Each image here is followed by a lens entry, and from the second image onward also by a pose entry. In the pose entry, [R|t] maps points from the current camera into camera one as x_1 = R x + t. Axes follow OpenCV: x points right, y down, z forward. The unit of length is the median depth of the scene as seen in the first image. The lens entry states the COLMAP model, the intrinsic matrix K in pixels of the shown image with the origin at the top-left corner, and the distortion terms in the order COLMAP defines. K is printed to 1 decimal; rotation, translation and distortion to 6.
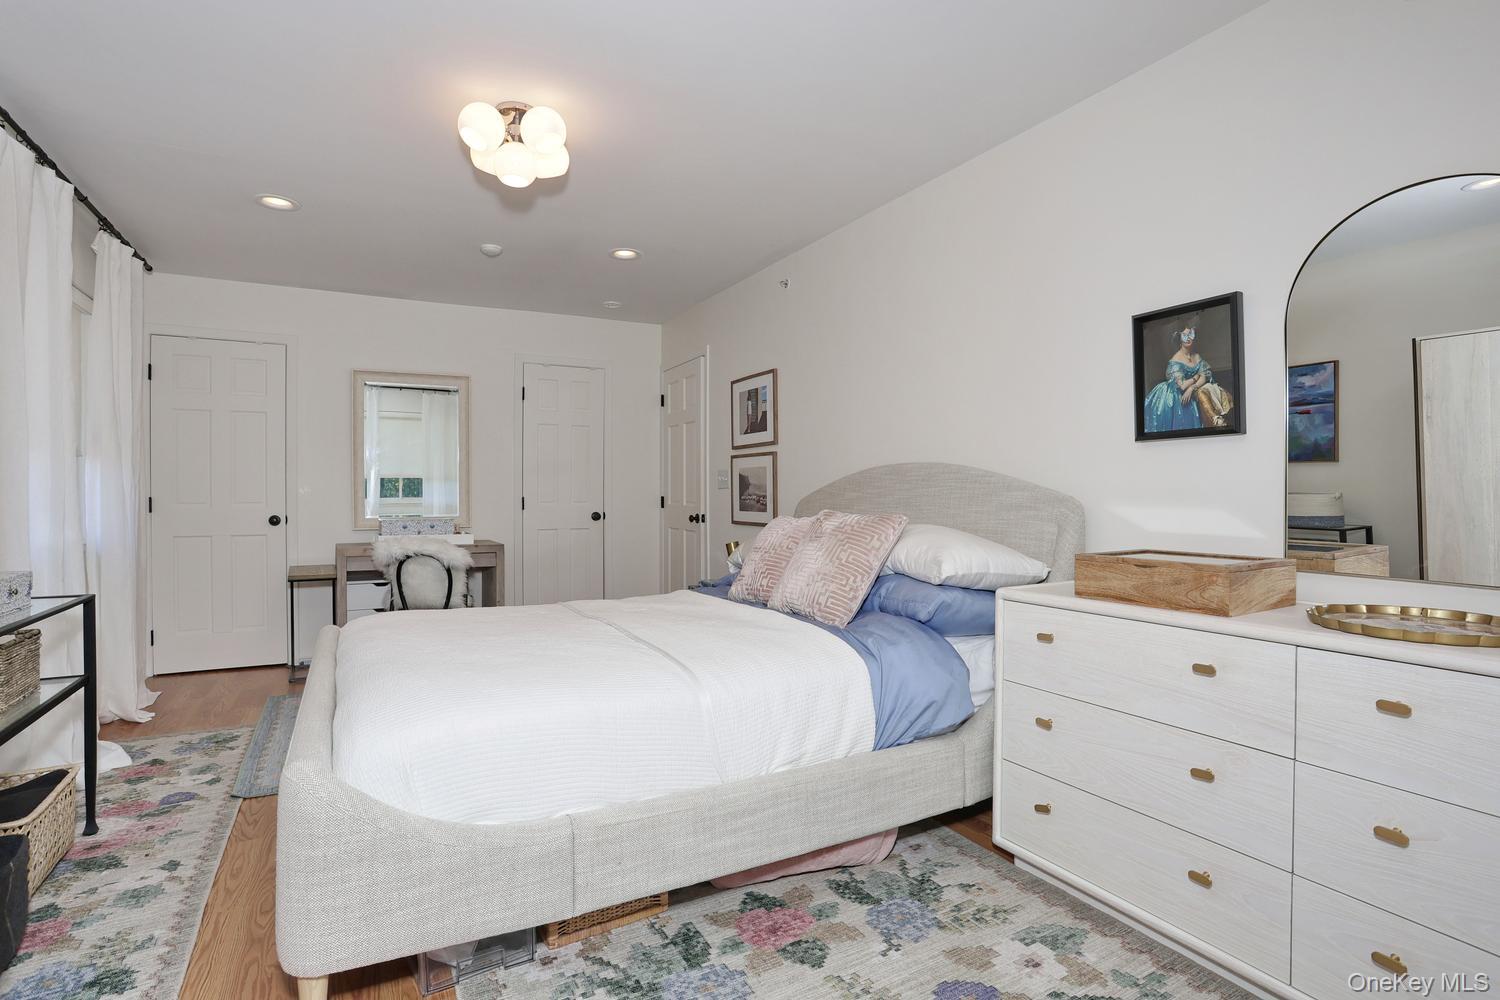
lens RADIAL K [[722.7, 0, 744.4], [0, 722.7, 495.6], [0, 0, 1]] dist [-0.077744, 0.024543]
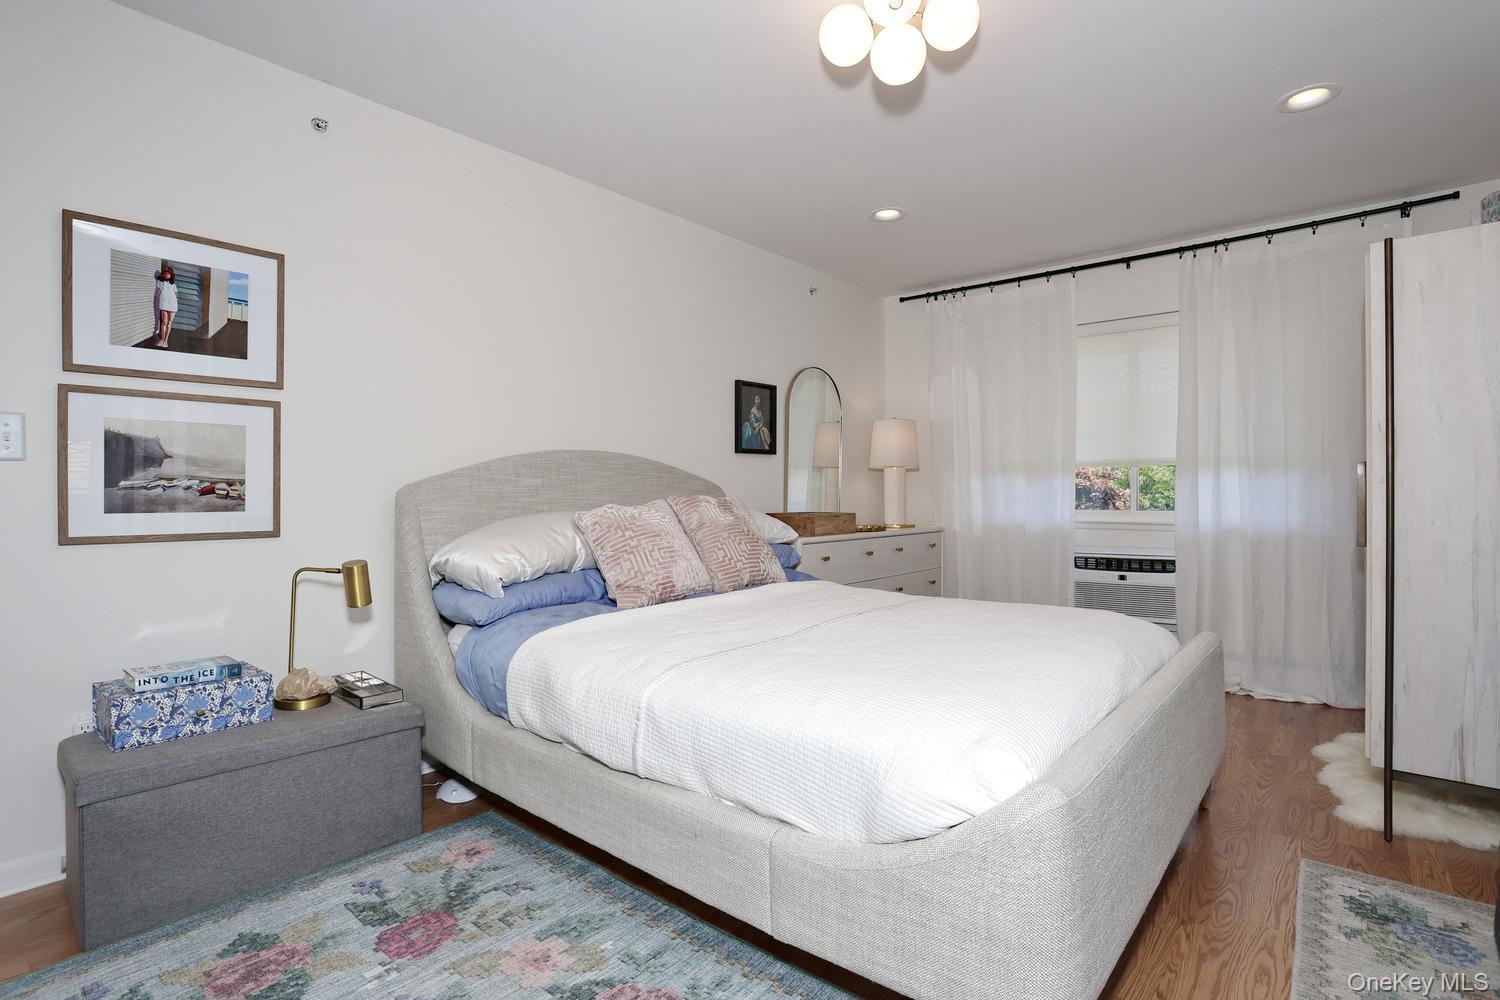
lens RADIAL K [[722.7, 0, 744.4], [0, 722.7, 495.6], [0, 0, 1]] dist [-0.077744, 0.024543]
pose [[-0.343270, -0.000347, 0.939237, -1.105268], [0.006280, 0.999977, 0.002665, 0.023621], [-0.939216, 0.006813, -0.343260, 1.582578]]
